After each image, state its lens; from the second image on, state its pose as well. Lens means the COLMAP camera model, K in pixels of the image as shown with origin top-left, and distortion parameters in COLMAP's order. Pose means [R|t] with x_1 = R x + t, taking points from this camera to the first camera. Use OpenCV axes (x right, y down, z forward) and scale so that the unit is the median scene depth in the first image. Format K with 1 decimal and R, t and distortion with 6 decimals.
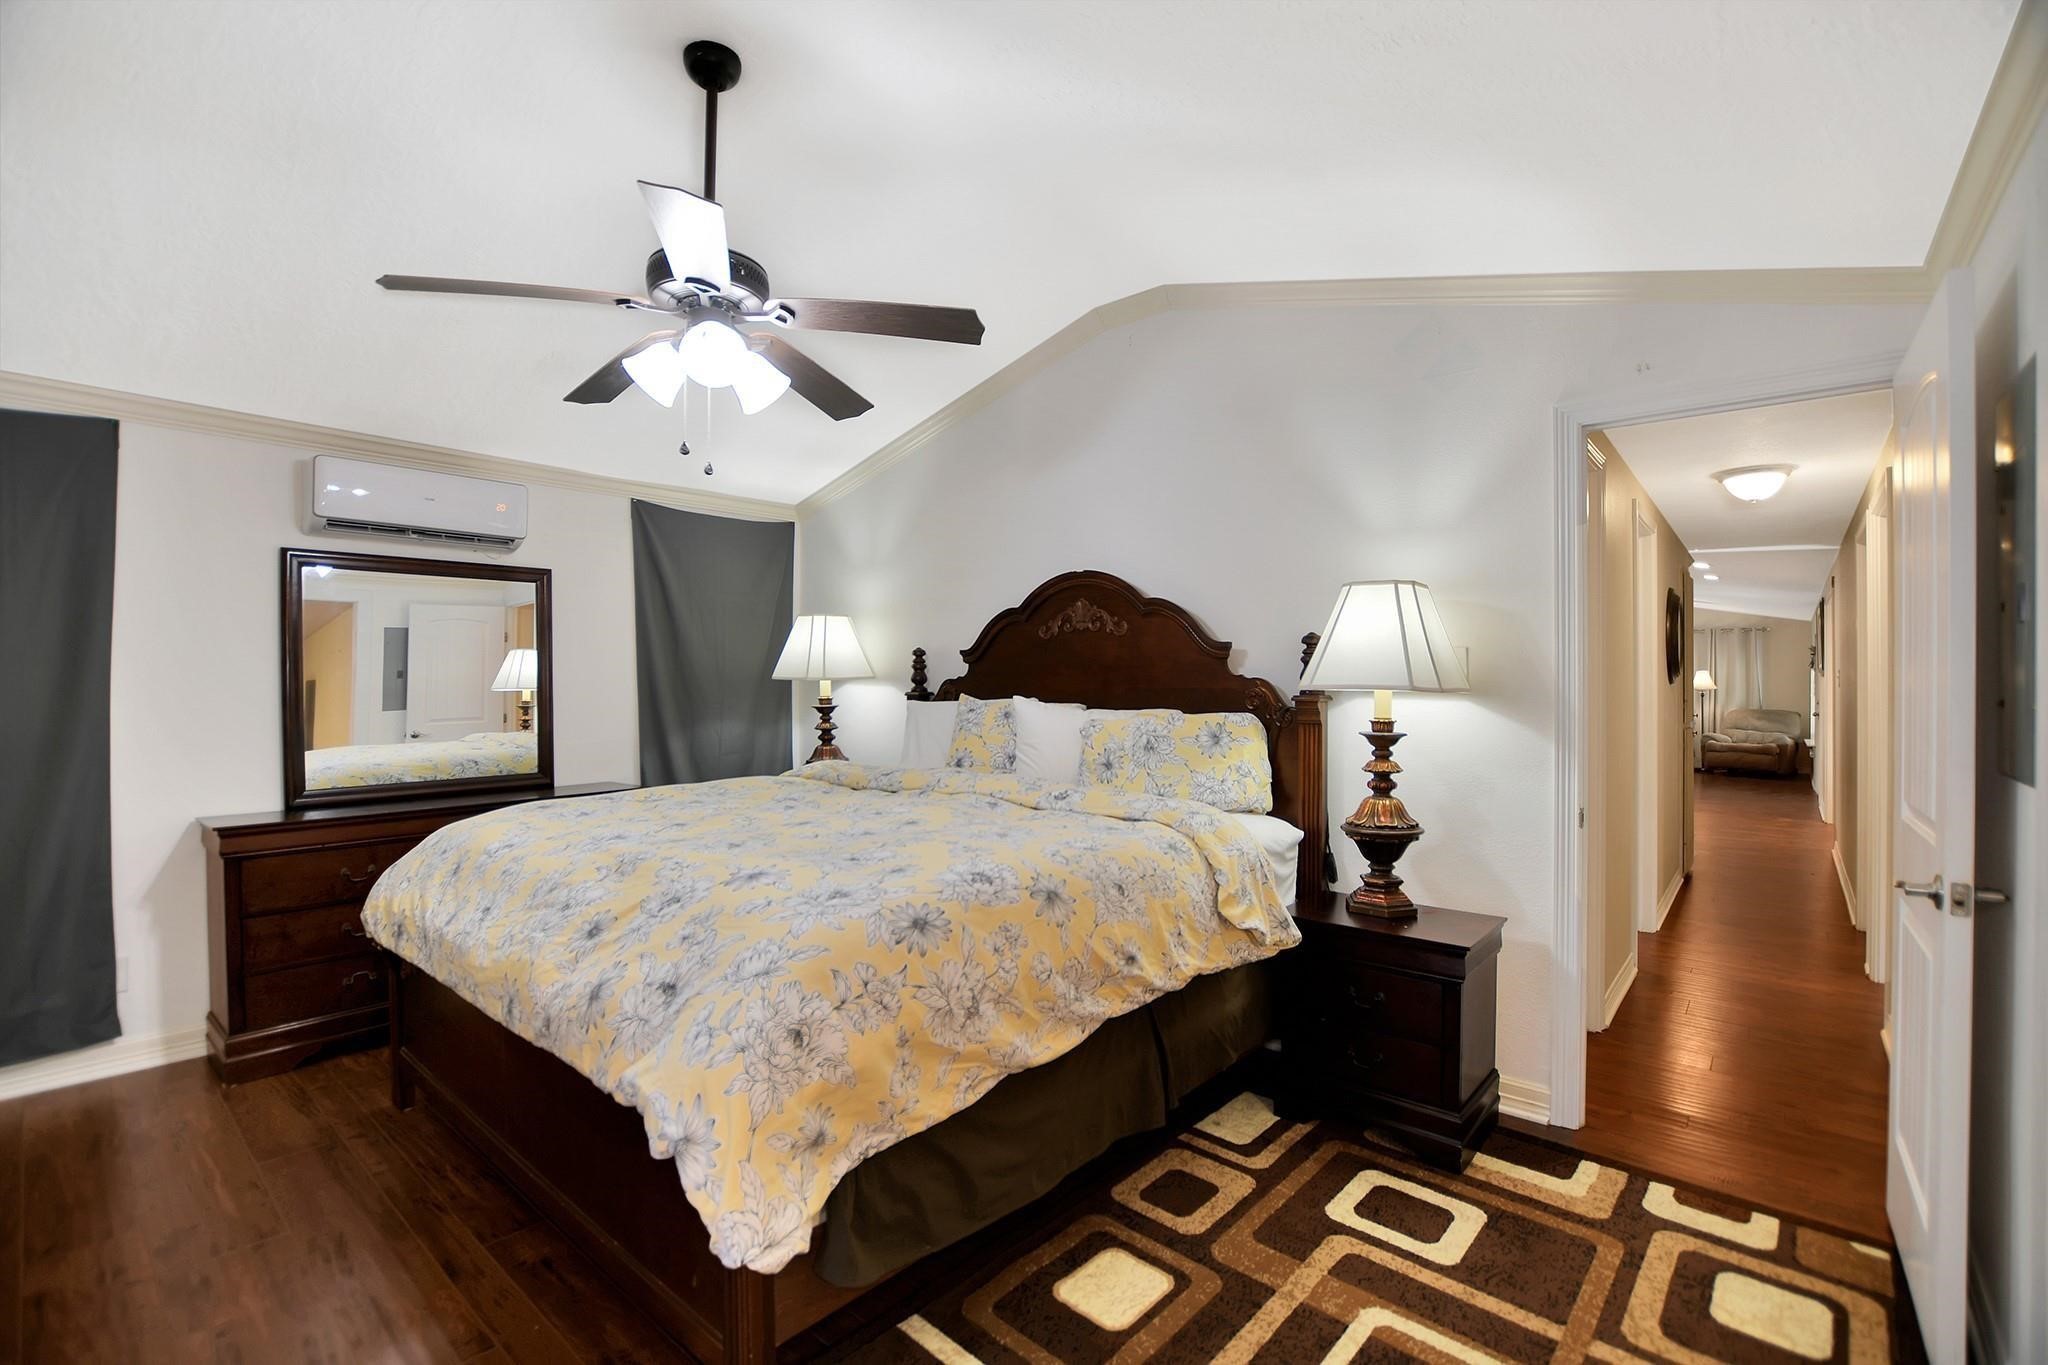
lens RADIAL K [[899.6, 0, 1018.1], [0, 899.6, 691.9], [0, 0, 1]] dist [-0.034143, 0.004752]
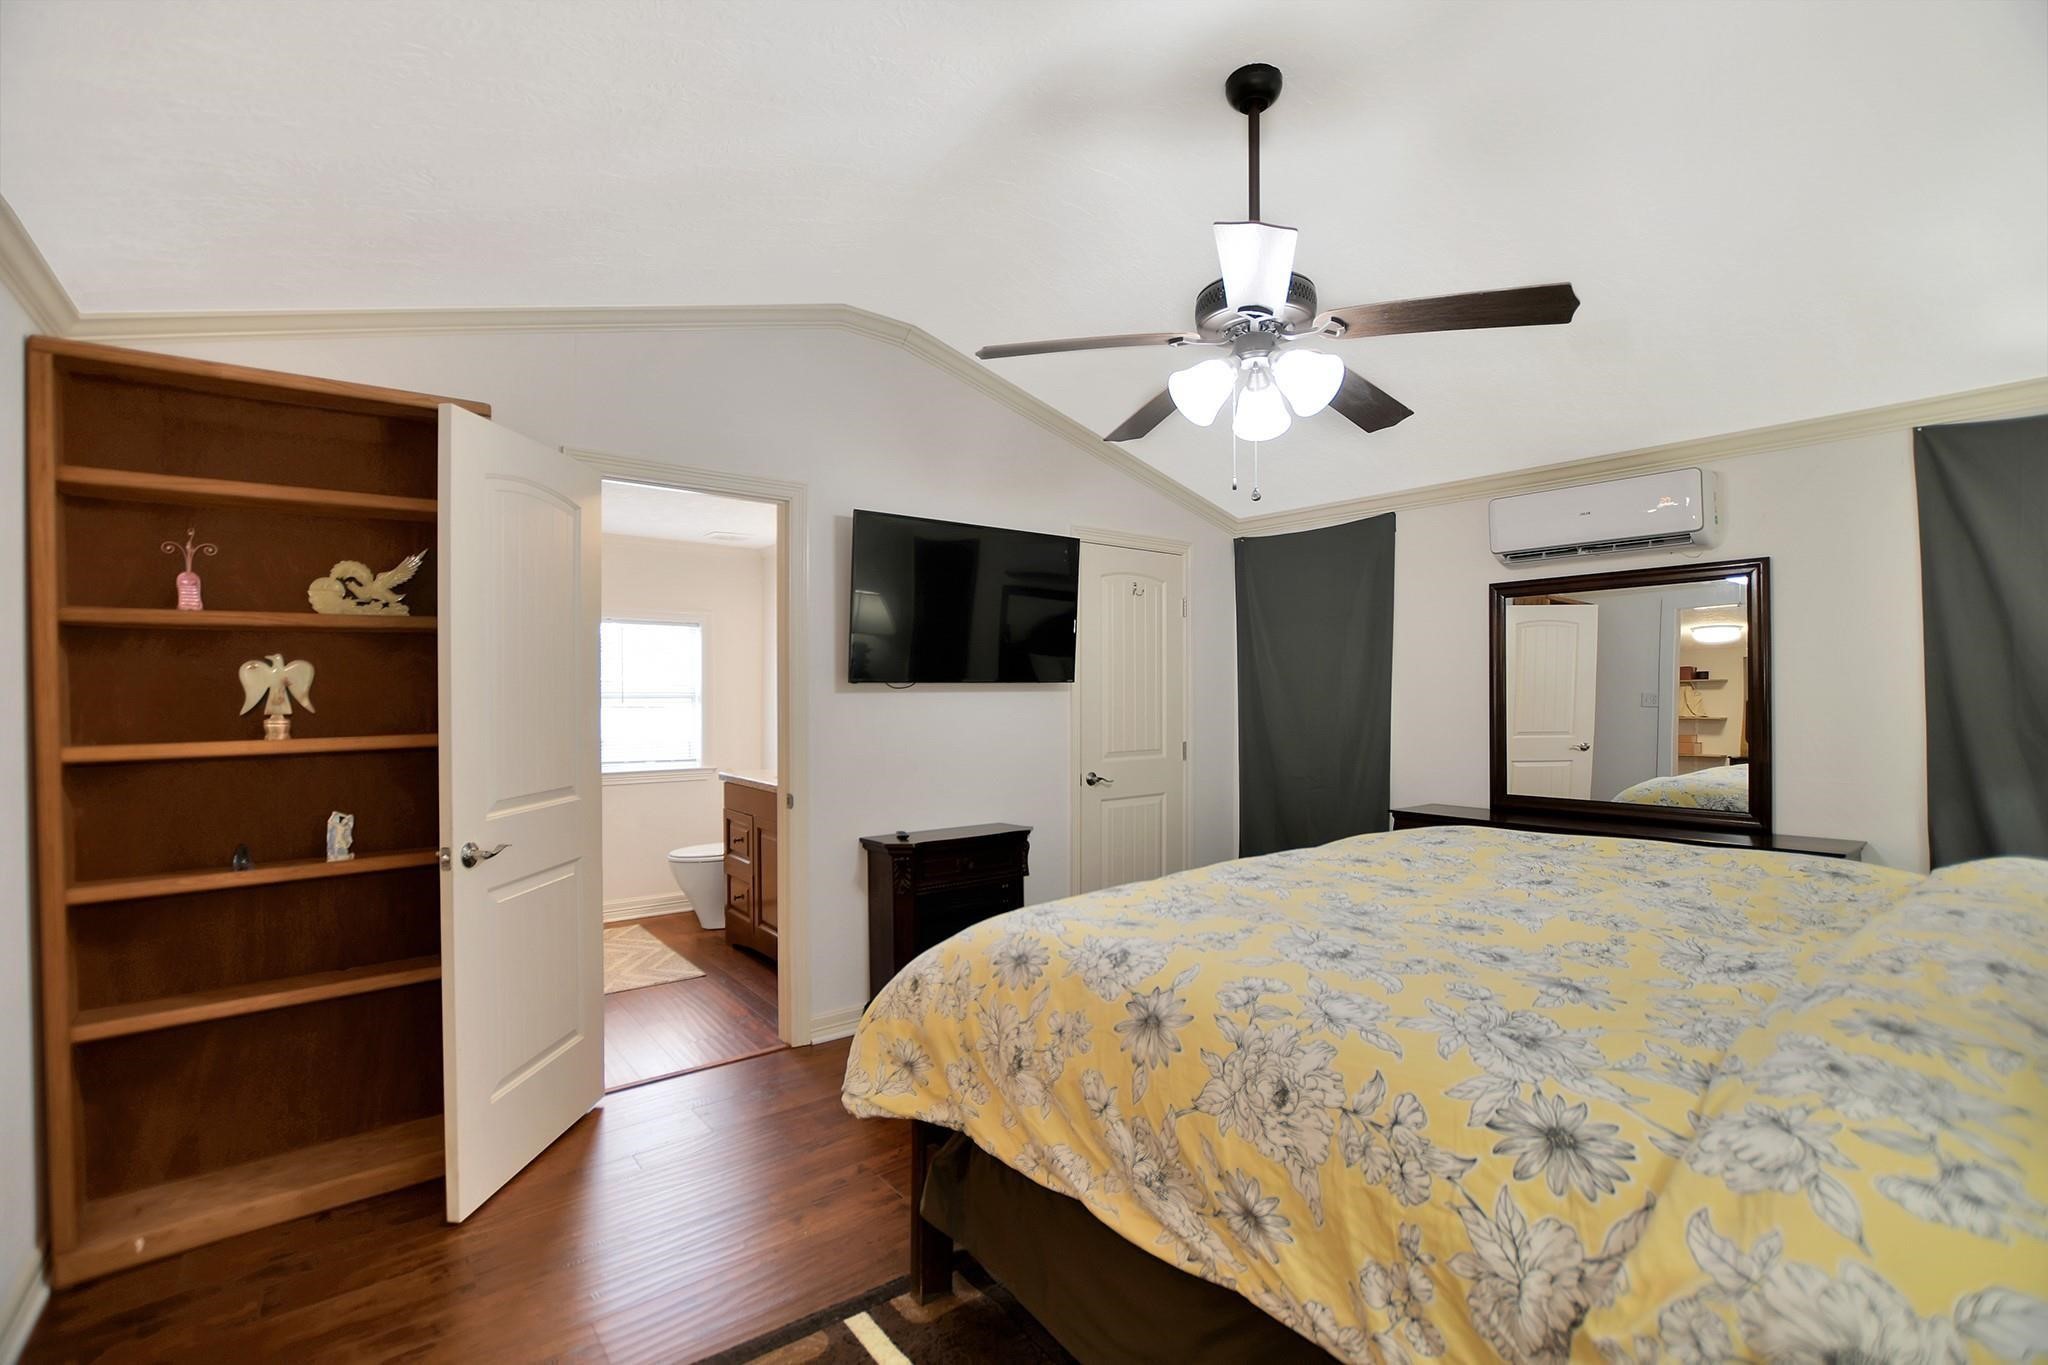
lens RADIAL K [[899.6, 0, 1018.1], [0, 899.6, 691.9], [0, 0, 1]] dist [-0.034143, 0.004752]
pose [[-0.187446, 0.000856, -0.982274, 0.685047], [-0.005316, 0.999984, 0.001886, -0.029981], [0.982260, 0.005575, -0.187439, 0.939748]]
